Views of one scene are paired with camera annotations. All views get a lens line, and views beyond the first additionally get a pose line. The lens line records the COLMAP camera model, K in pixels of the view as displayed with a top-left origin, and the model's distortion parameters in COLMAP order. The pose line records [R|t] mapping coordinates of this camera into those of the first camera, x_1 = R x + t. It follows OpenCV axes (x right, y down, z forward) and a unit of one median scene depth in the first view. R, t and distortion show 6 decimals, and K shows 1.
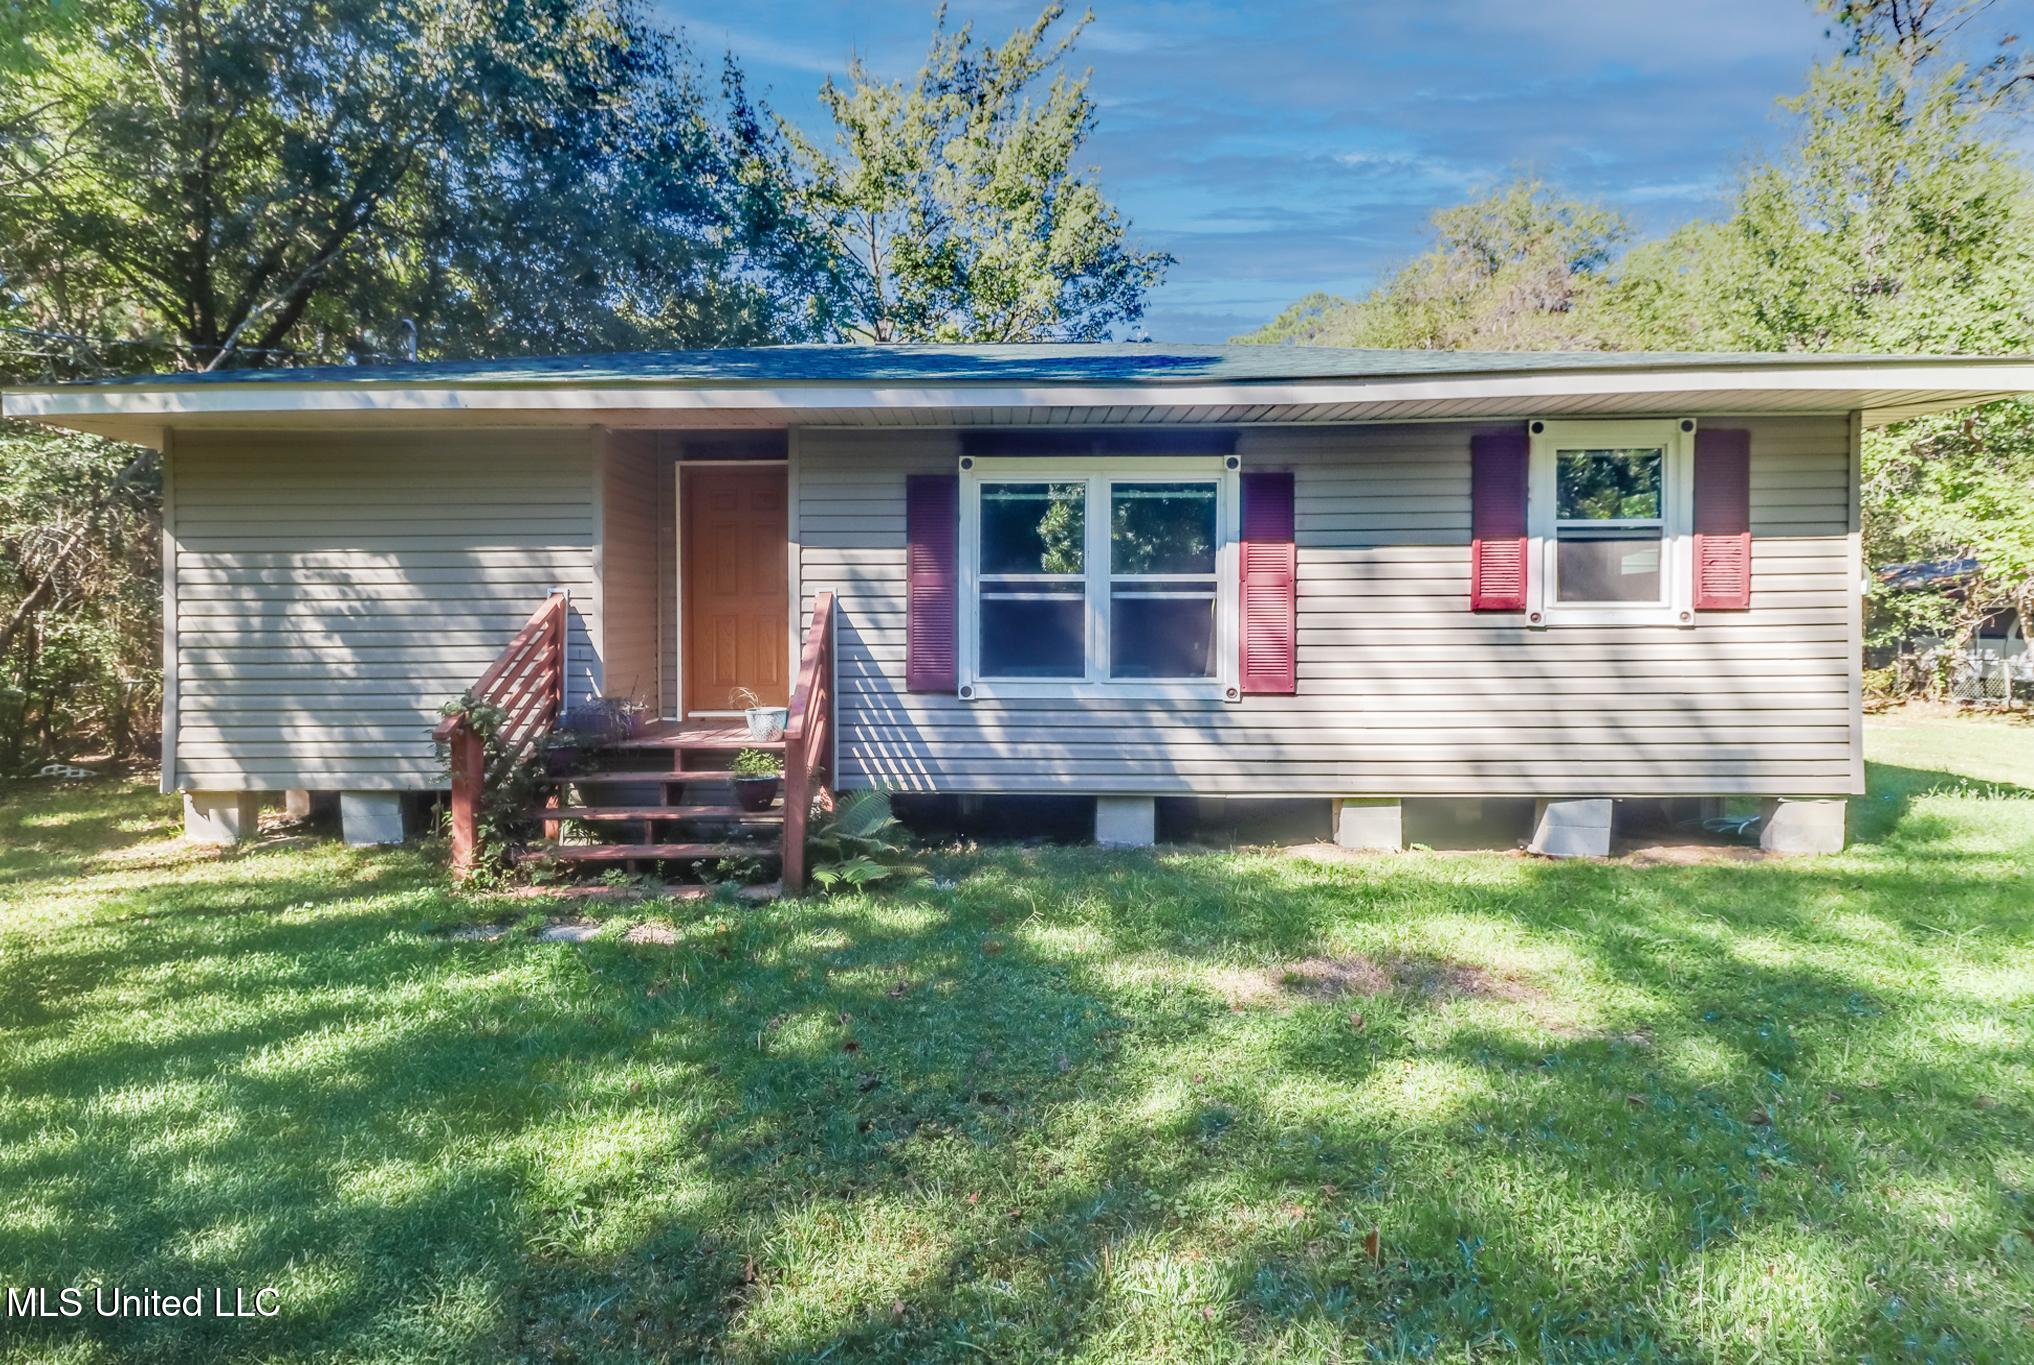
lens RADIAL K [[939.8, 0, 1015.2], [0, 939.8, 677.9], [0, 0, 1]] dist [0.009976, -0.000478]
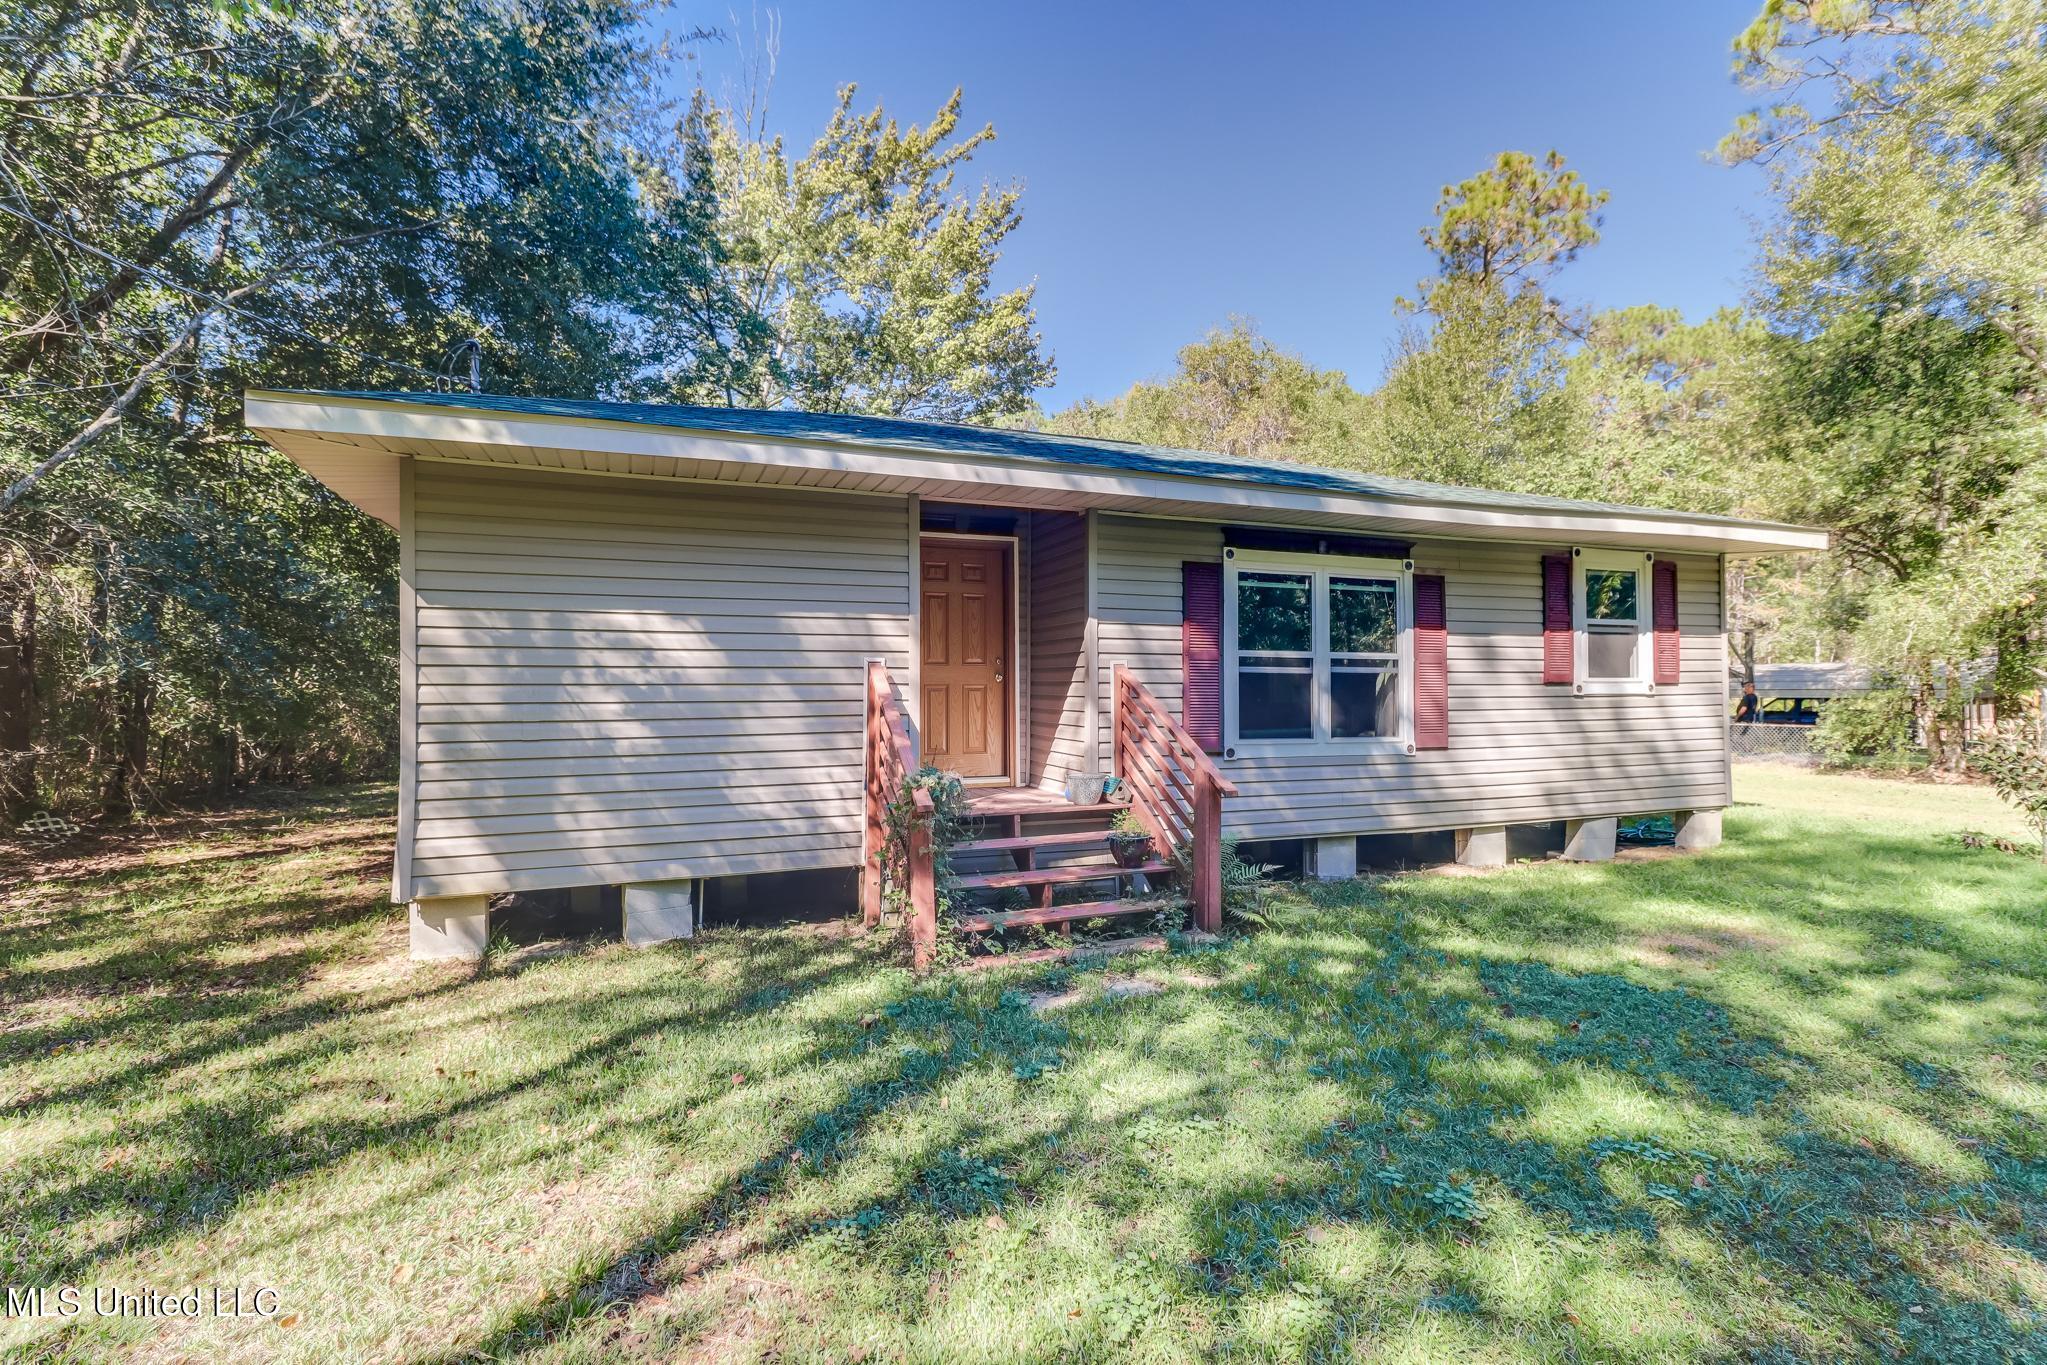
lens RADIAL K [[945.8, 0, 947.8], [0, 945.8, 720.6], [0, 0, 1]] dist [0.009976, -0.000478]
pose [[0.922689, -0.011892, 0.385361, -0.818218], [0.021655, 0.999545, -0.021006, -0.007755], [-0.384935, 0.027727, 0.922527, 0.070153]]
